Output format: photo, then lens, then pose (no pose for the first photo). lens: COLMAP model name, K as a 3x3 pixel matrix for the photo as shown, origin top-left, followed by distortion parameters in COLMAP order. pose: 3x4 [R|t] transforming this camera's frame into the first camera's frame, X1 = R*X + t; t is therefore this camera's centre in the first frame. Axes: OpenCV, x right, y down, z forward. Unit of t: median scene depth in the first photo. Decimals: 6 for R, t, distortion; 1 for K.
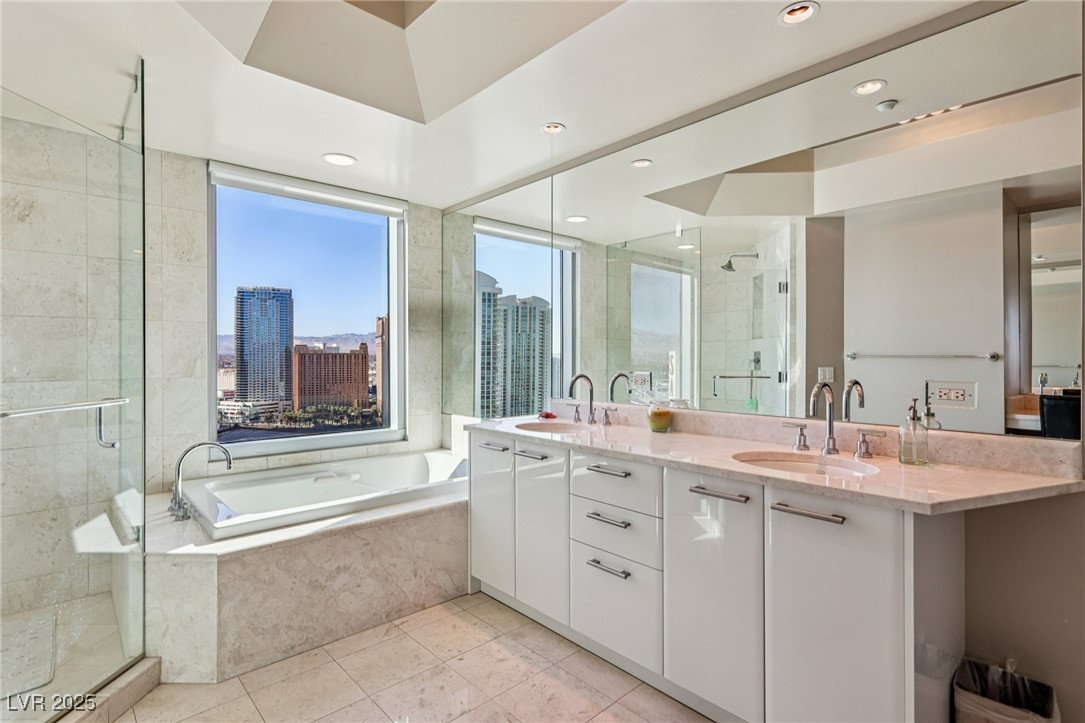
lens RADIAL K [[539.7, 0, 561.7], [0, 539.7, 359.5], [0, 0, 1]] dist [0.001939, 0.000765]
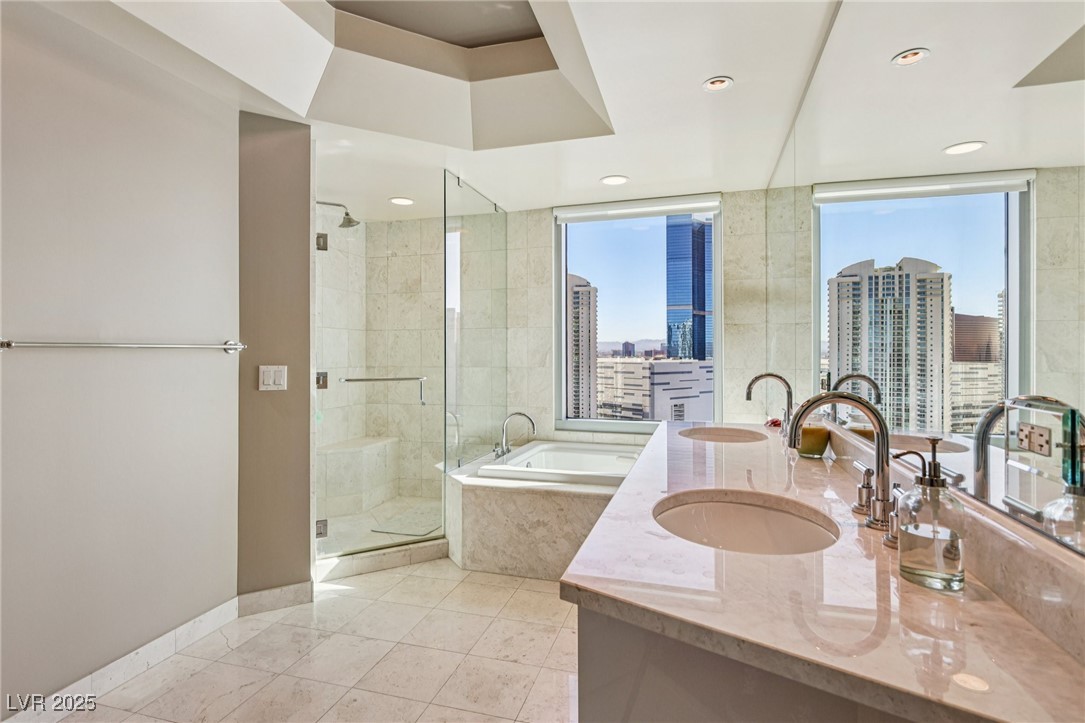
lens RADIAL K [[558.1, 0, 545.2], [0, 558.1, 351.7], [0, 0, 1]] dist [0.001620, 0.000199]
pose [[0.487295, -0.003703, -0.873230, 0.592296], [-0.002482, 0.999981, -0.005626, 0.001601], [0.873234, 0.004909, 0.487276, 0.315685]]
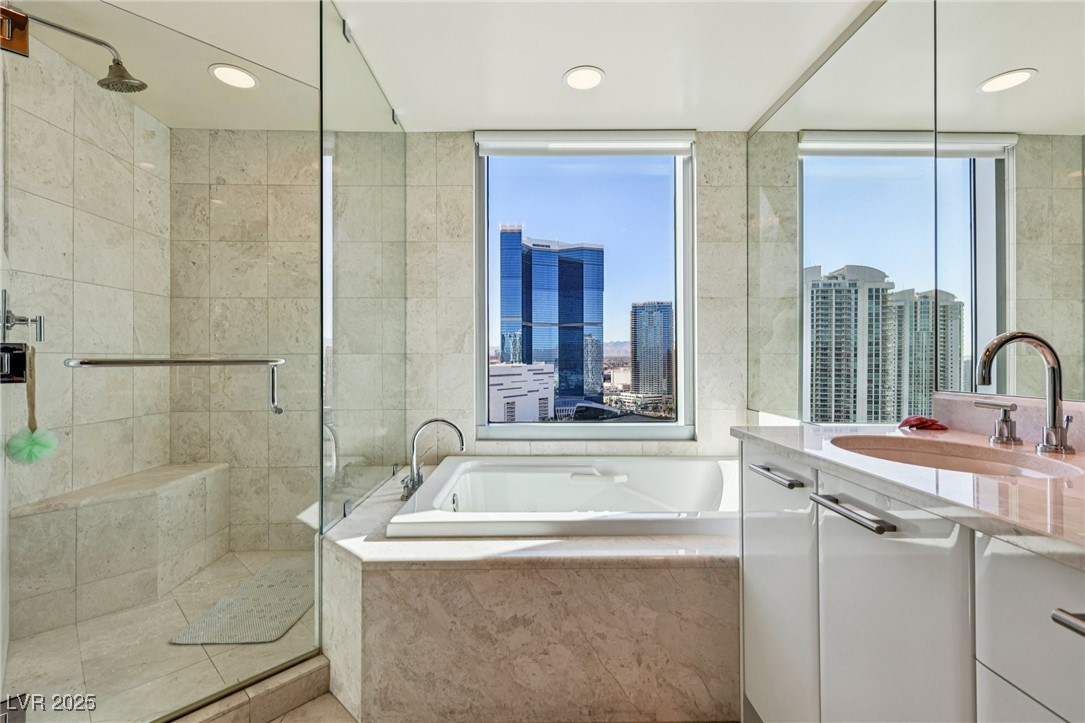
lens RADIAL K [[475.7, 0, 534.5], [0, 475.7, 357.2], [0, 0, 1]] dist [0.002337, -0.000292]
pose [[0.726058, -0.006050, -0.687607, 0.017575], [-0.000148, 0.999960, -0.008954, 0.050331], [0.687634, 0.006603, 0.726028, 0.474584]]
